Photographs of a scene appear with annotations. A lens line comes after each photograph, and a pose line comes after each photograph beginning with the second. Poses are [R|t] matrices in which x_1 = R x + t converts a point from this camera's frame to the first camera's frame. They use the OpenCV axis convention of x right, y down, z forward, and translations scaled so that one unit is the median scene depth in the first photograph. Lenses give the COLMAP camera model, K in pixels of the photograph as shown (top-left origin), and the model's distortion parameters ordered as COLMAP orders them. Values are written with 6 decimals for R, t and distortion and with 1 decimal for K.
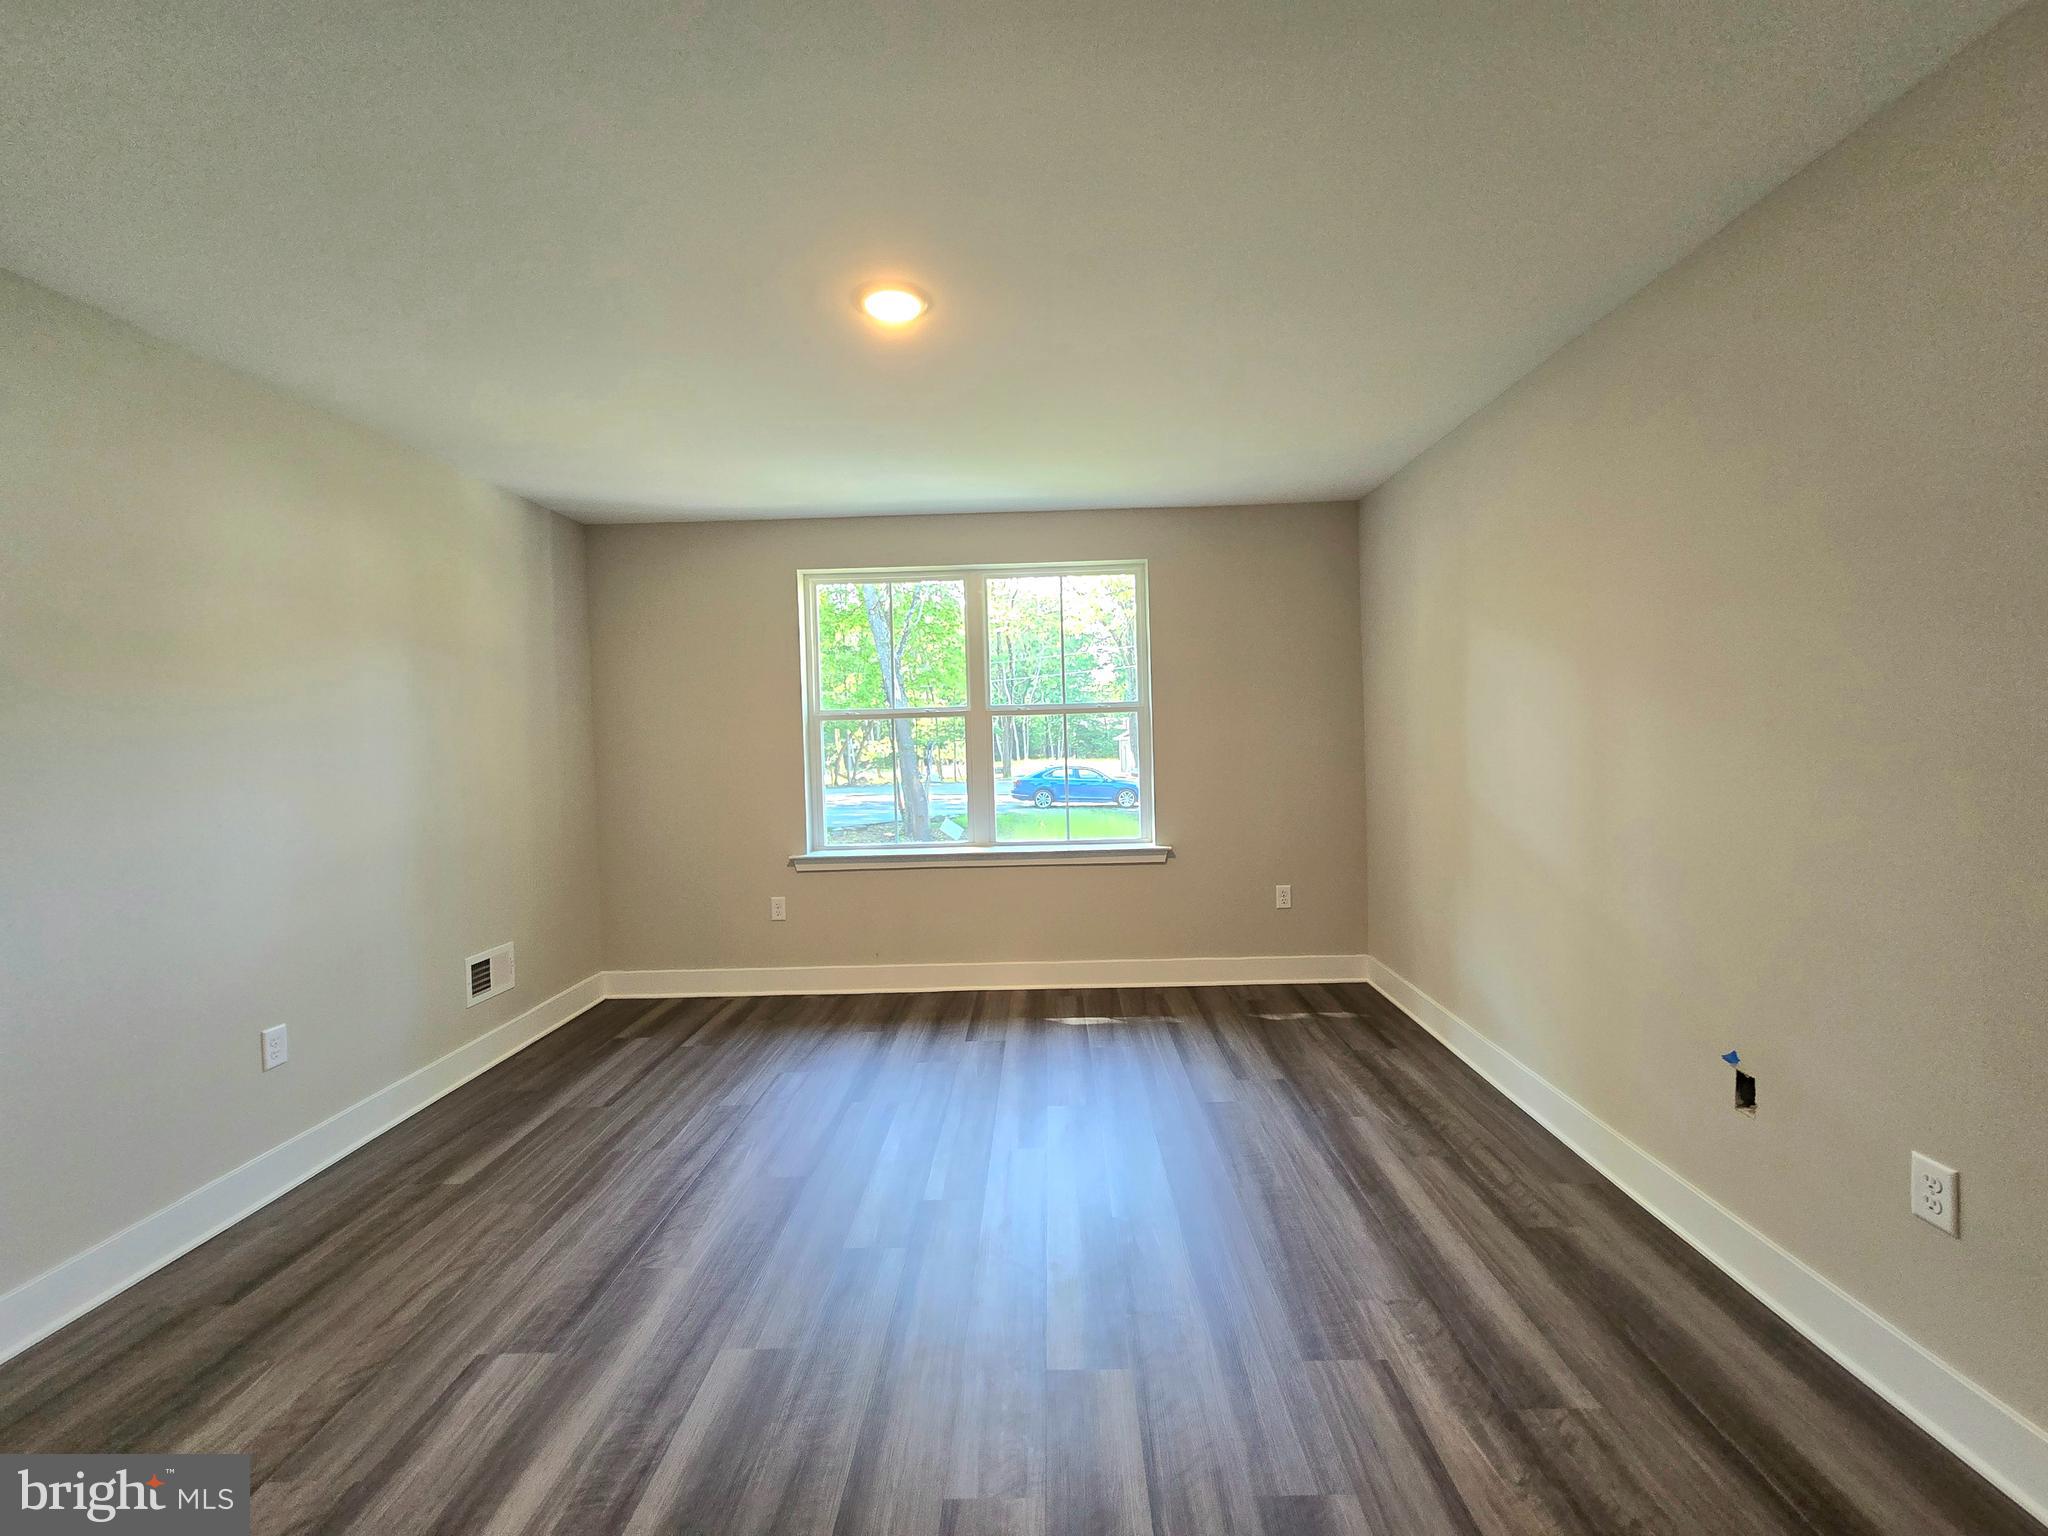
lens RADIAL K [[841.4, 0, 1034.0], [0, 841.4, 743.9], [0, 0, 1]] dist [0.000791, -0.000520]
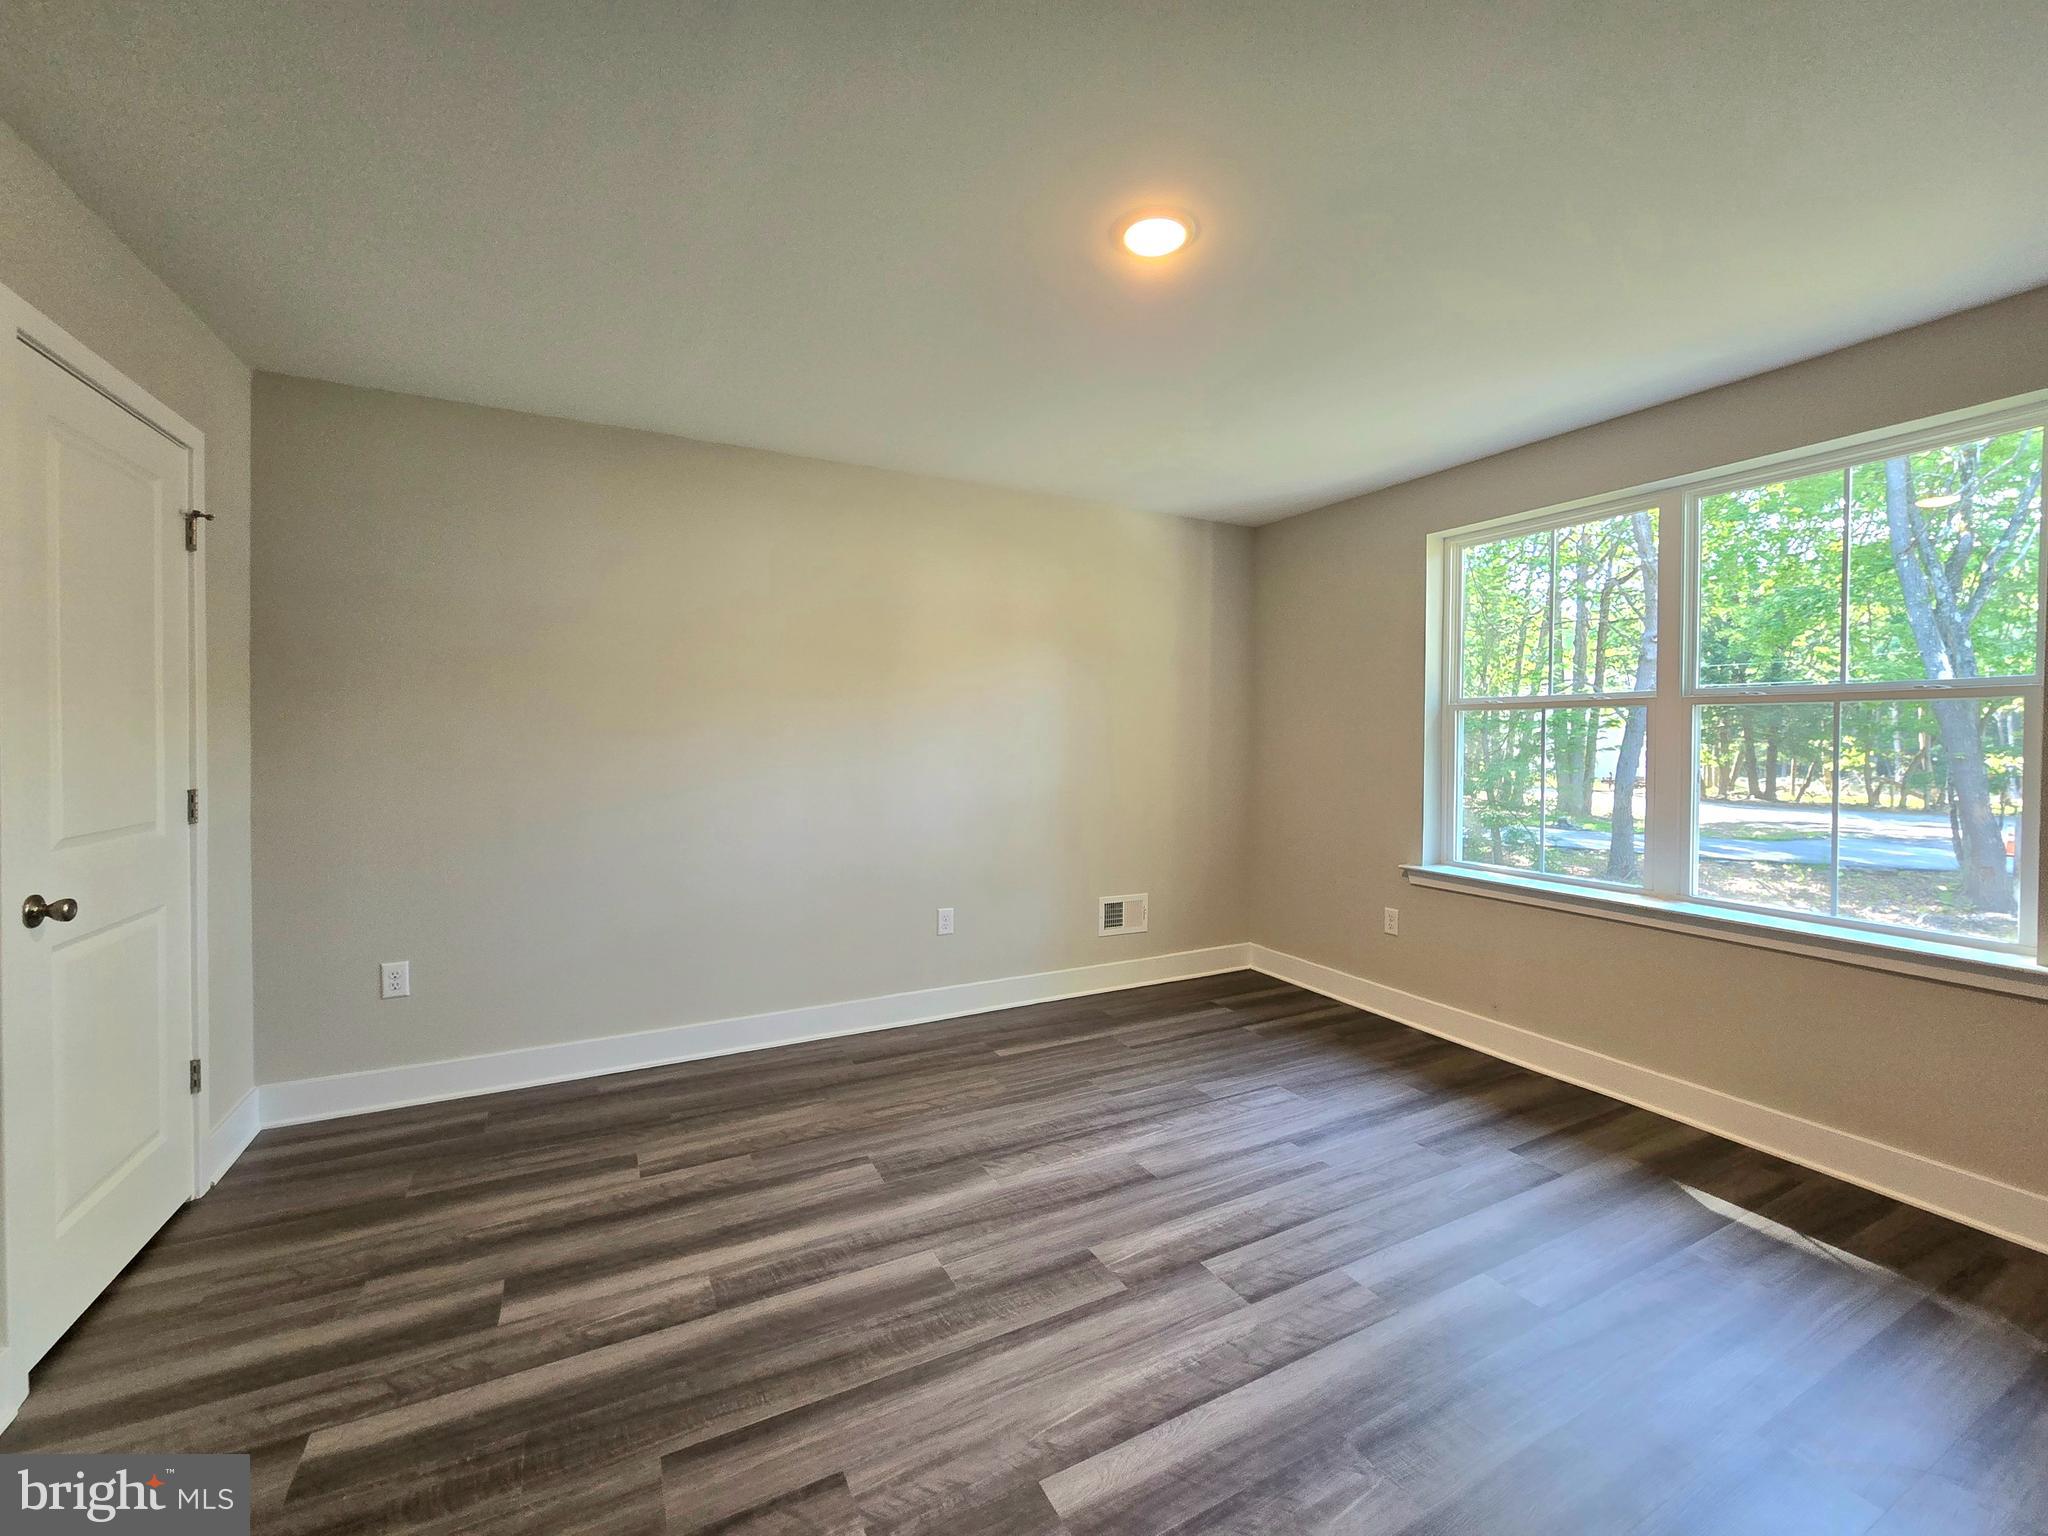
lens RADIAL K [[841.4, 0, 1034.0], [0, 841.4, 743.9], [0, 0, 1]] dist [0.000791, -0.000520]
pose [[0.483879, 0.039947, -0.874223, 0.376241], [-0.033014, 0.999080, 0.027380, -0.005238], [0.874512, 0.015613, 0.484753, 0.307153]]
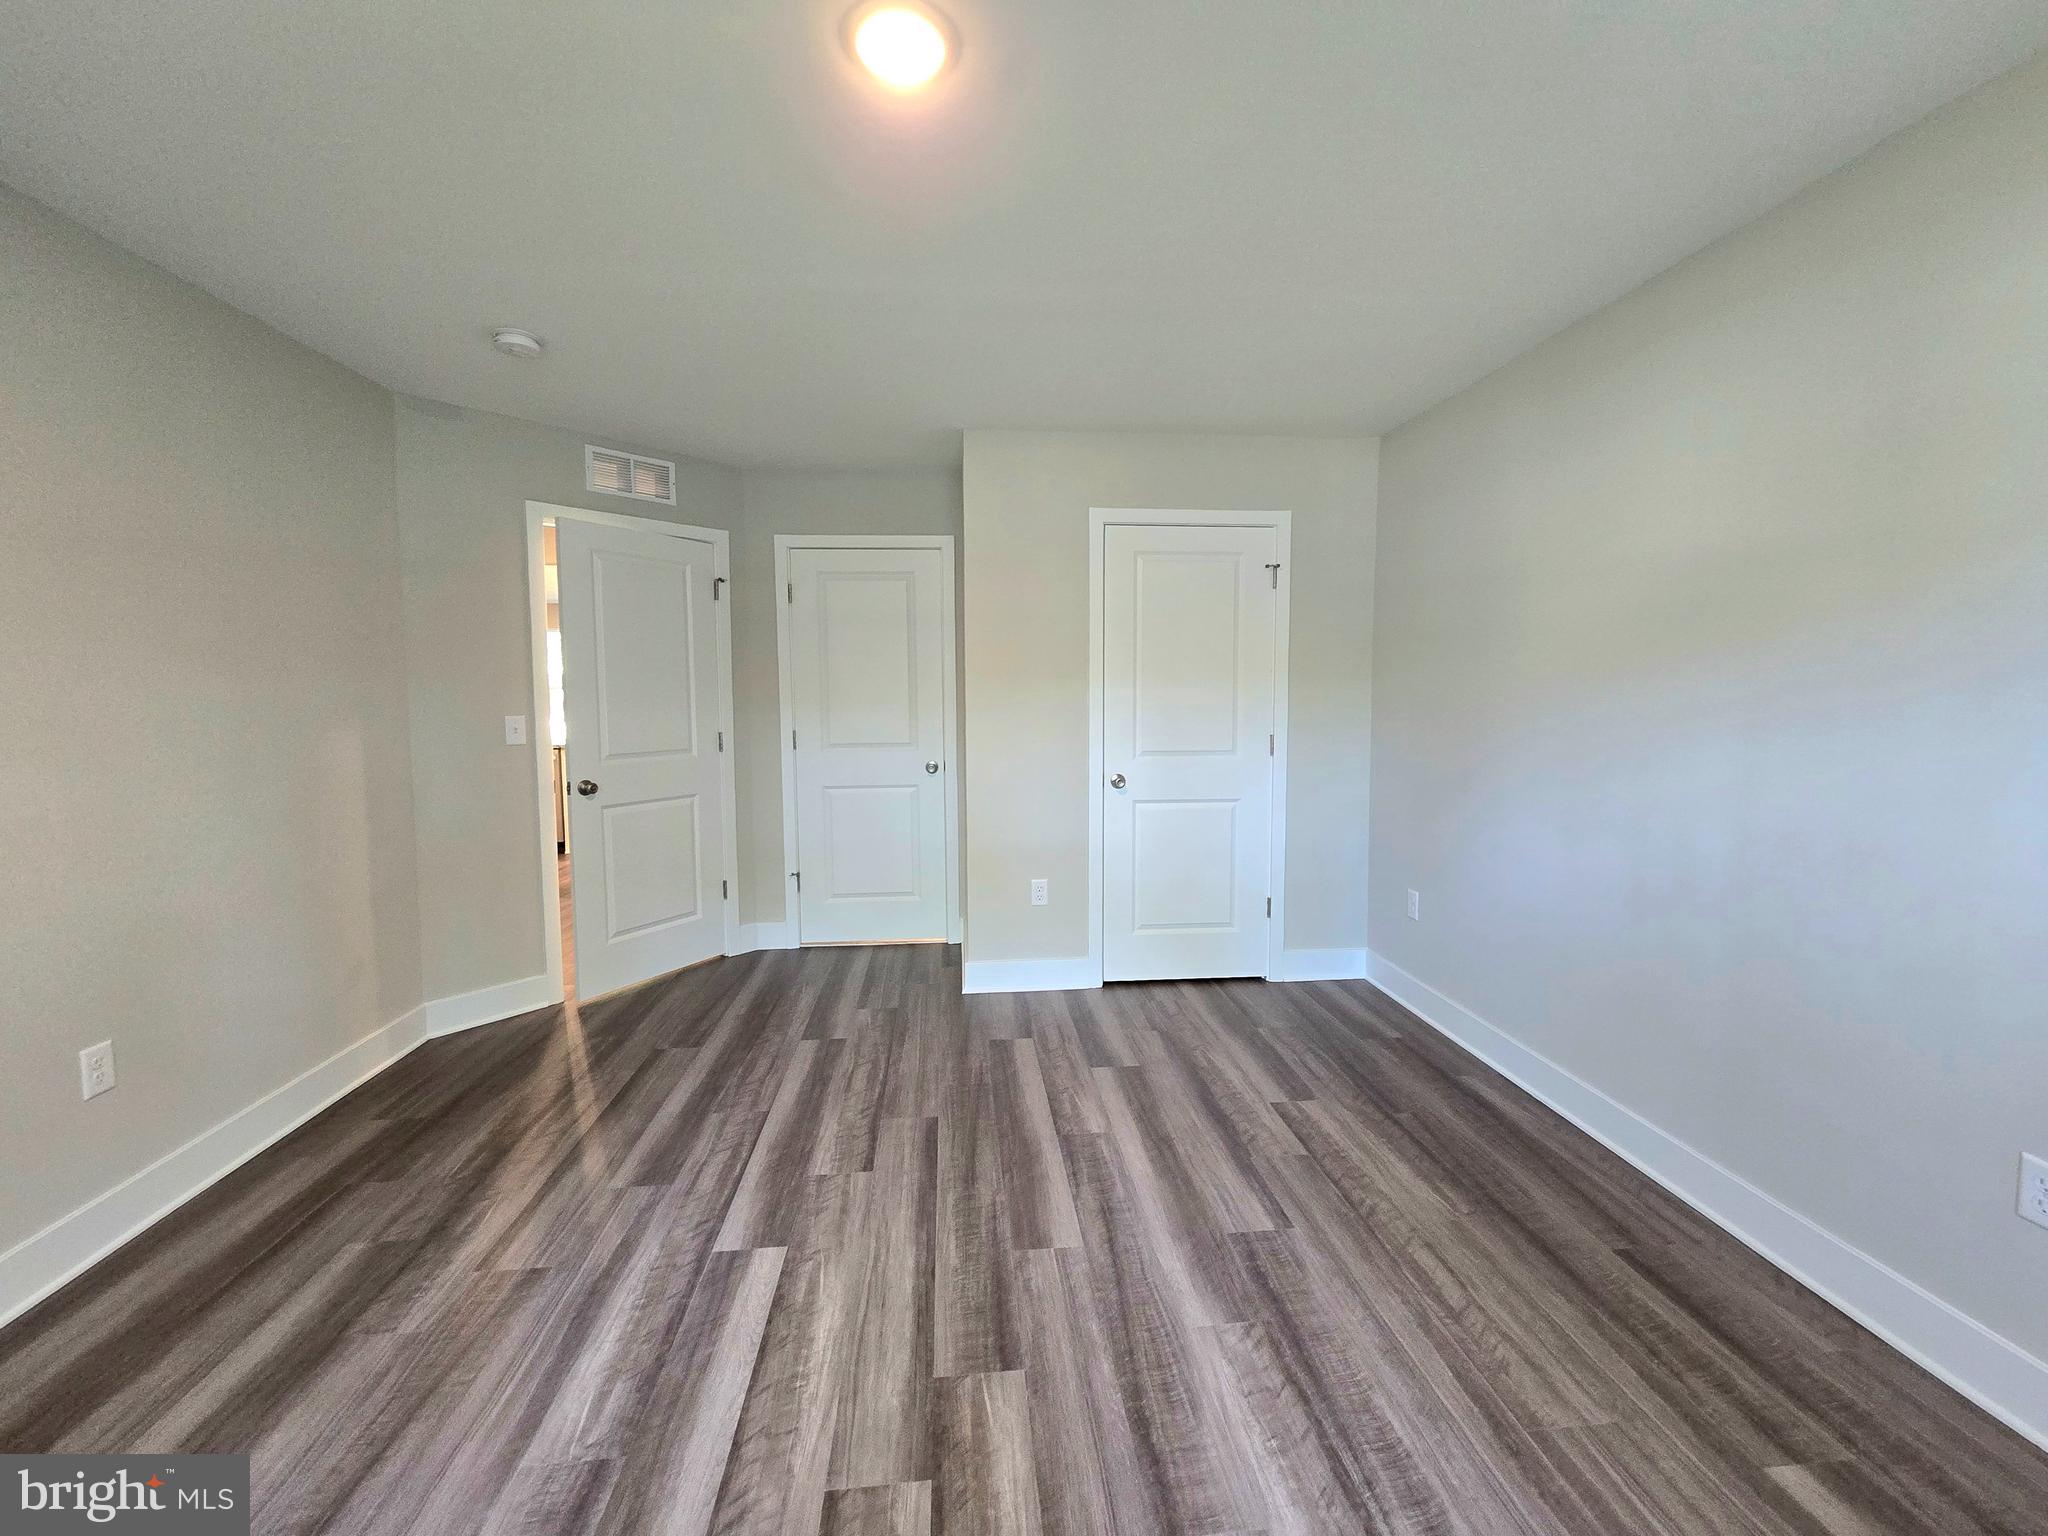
lens RADIAL K [[839.8, 0, 1039.7], [0, 839.8, 748.0], [0, 0, 1]] dist [0.000771, 0.000278]
pose [[-0.991065, 0.041141, -0.126880, -0.111879], [0.029723, 0.995443, 0.090612, -0.019768], [0.130029, 0.086031, -0.987771, 1.127244]]
